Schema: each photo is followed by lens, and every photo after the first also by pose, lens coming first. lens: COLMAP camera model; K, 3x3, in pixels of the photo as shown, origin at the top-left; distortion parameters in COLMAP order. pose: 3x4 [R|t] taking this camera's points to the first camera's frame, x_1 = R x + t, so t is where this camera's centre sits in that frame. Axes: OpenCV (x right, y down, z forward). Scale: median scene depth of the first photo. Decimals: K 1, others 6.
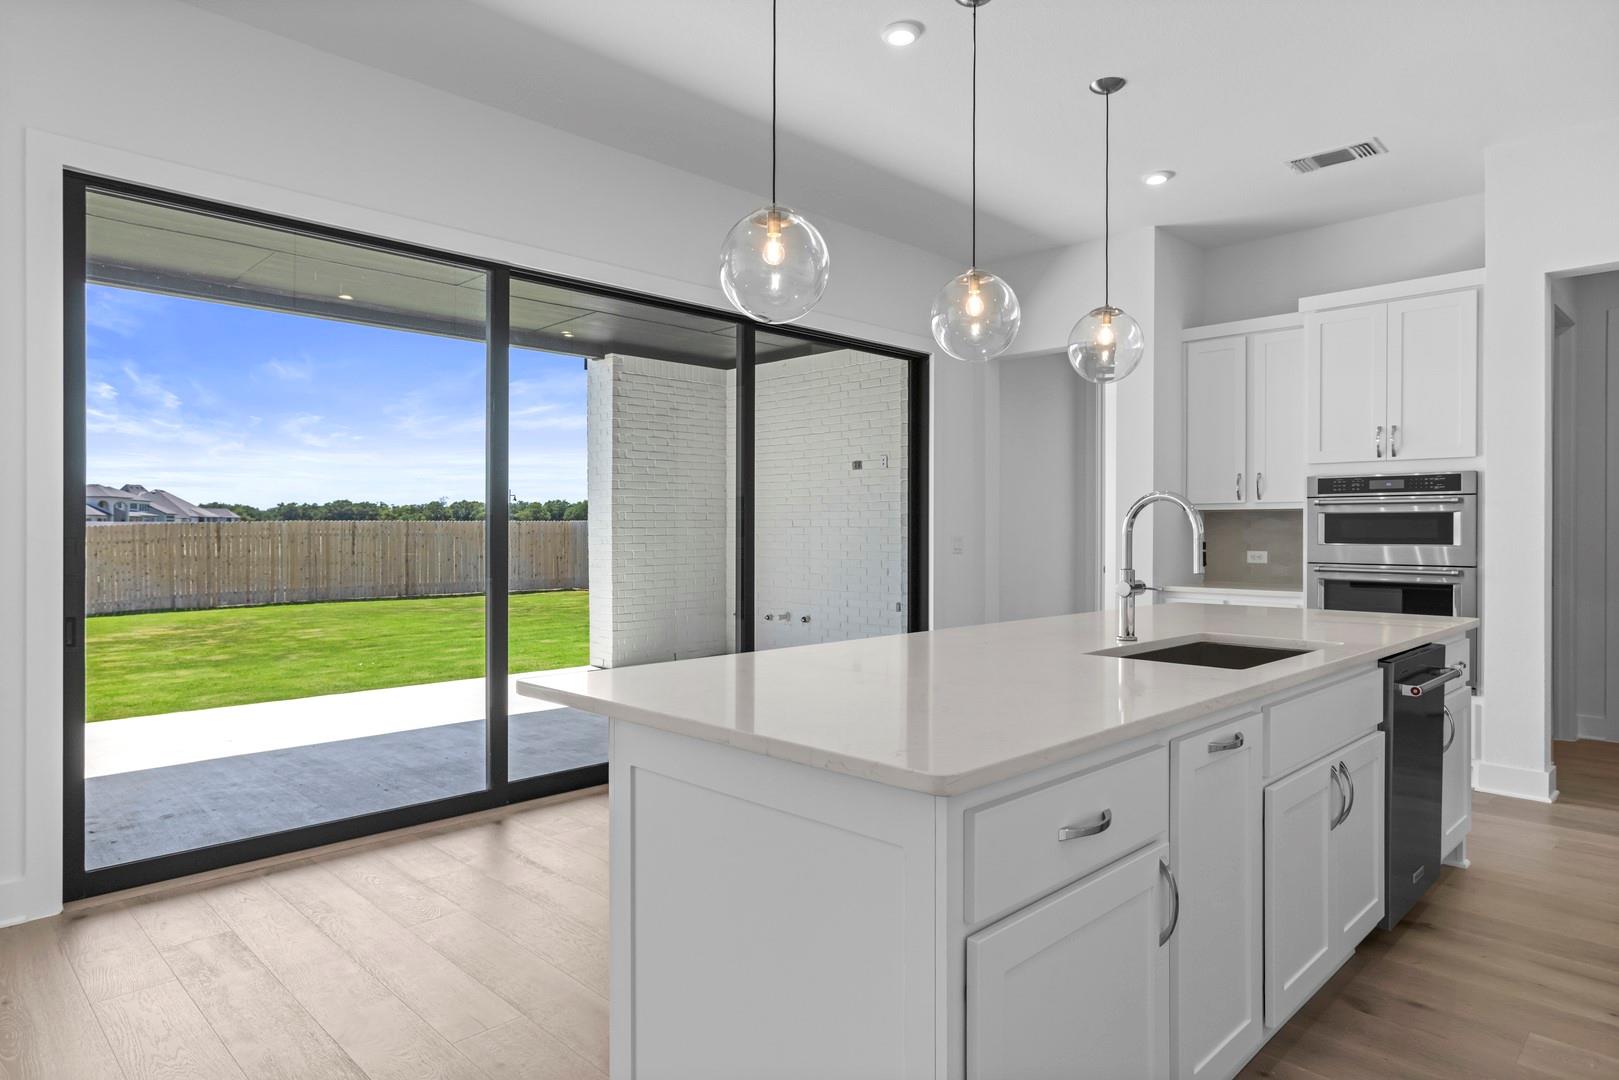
lens RADIAL K [[951.8, 0, 809.5], [0, 951.8, 540.0], [0, 0, 1]] dist [0.001388, 0.002215]
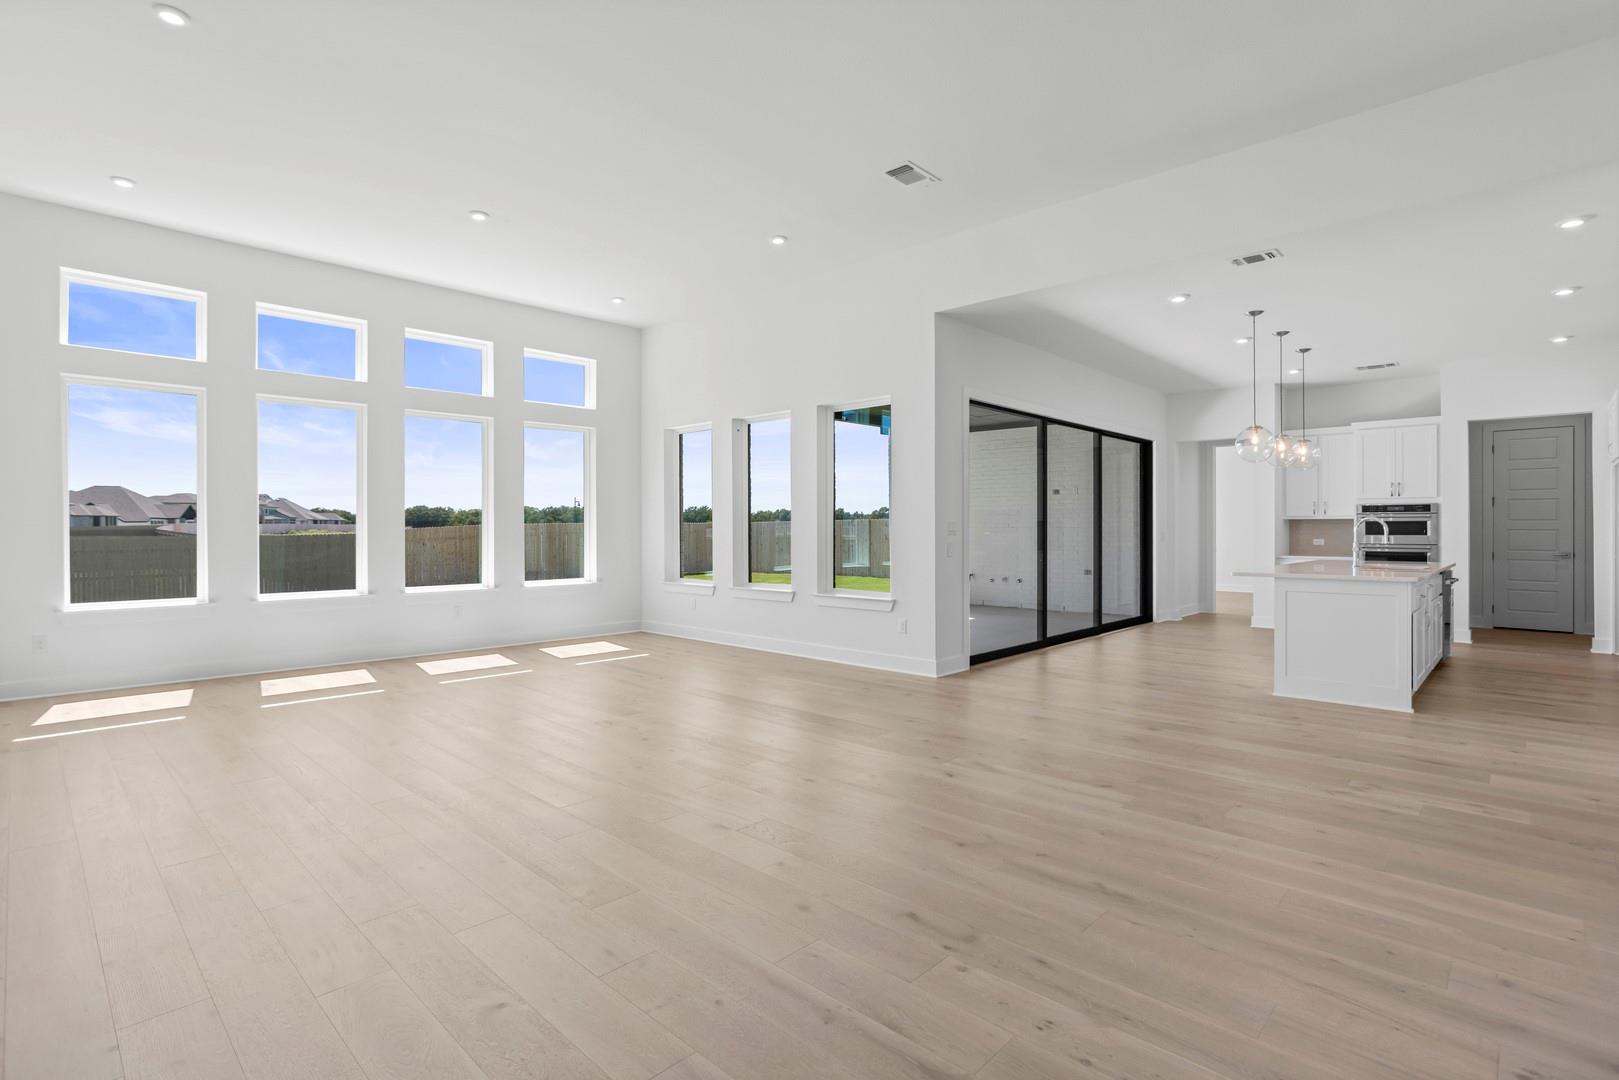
lens RADIAL K [[772.3, 0, 809.5], [0, 772.3, 540.0], [0, 0, 1]] dist [-0.042548, 0.019155]
pose [[0.999849, -0.003258, 0.017058, -0.411497], [0.003187, 0.999986, 0.004195, 0.002166], [-0.017072, -0.004140, 0.999846, -0.390550]]
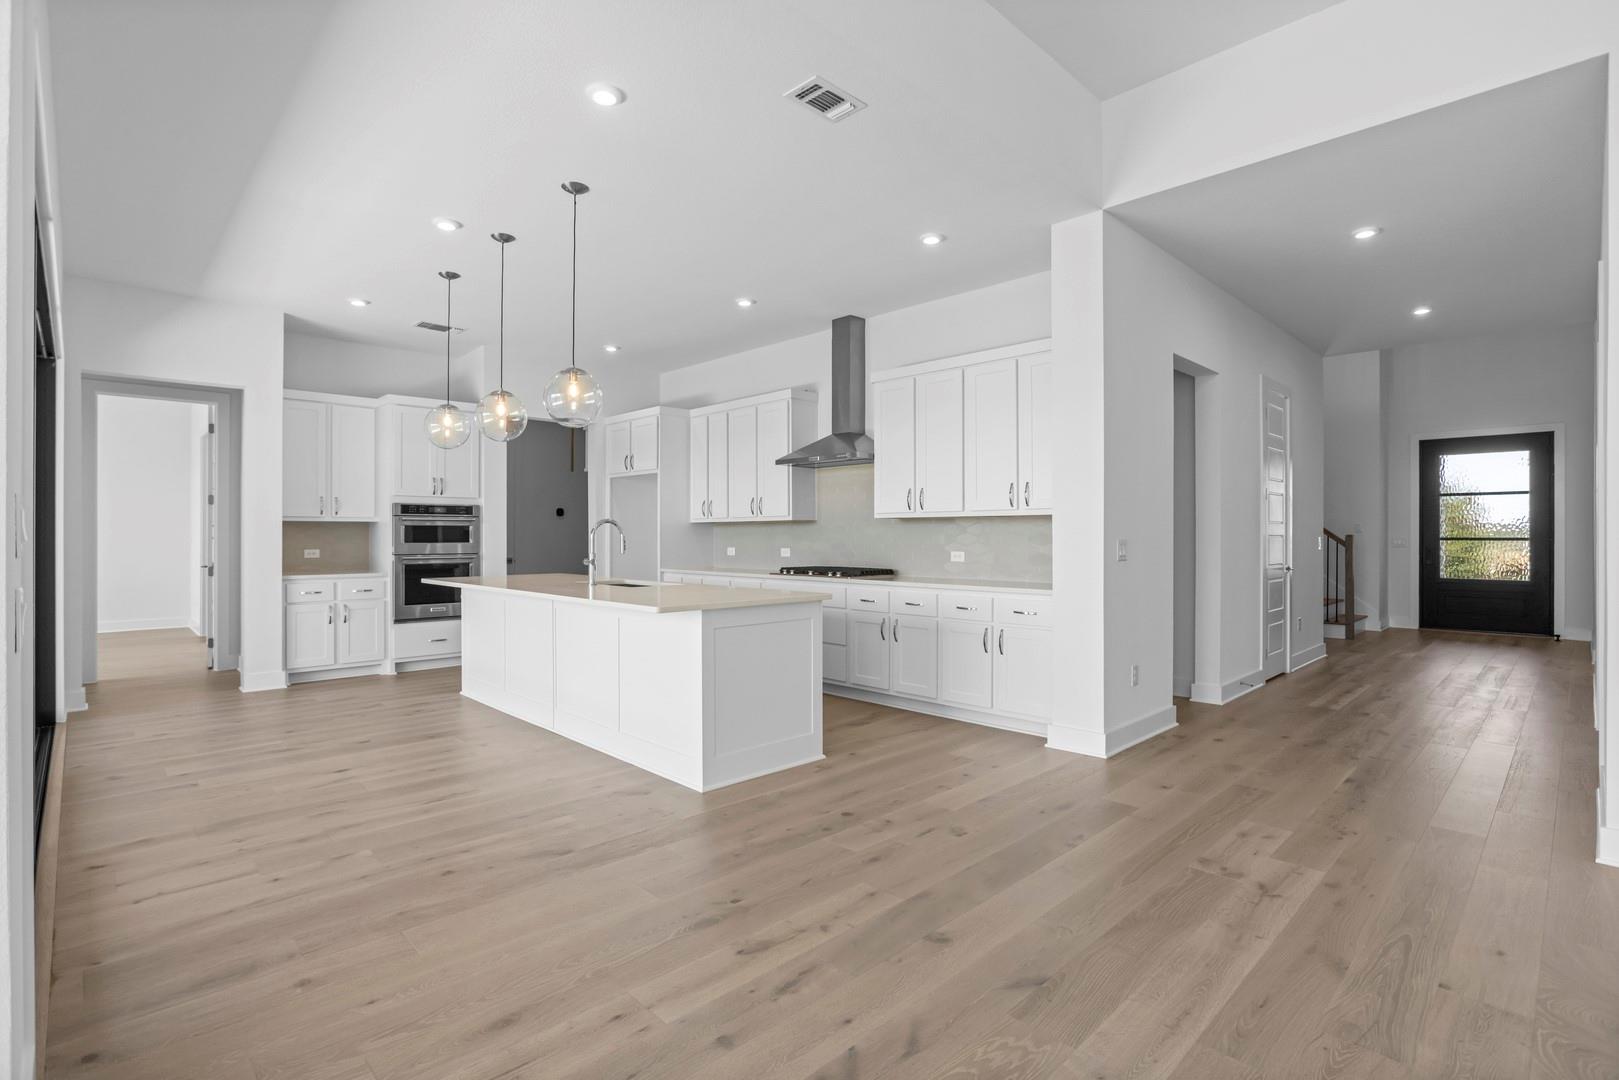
lens RADIAL K [[772.3, 0, 809.5], [0, 772.3, 540.0], [0, 0, 1]] dist [-0.042548, 0.019155]
pose [[0.018709, -0.008116, 0.999792, -0.424480], [0.009471, 0.999924, 0.007940, -0.002966], [-0.999780, 0.009320, 0.018784, 0.134833]]
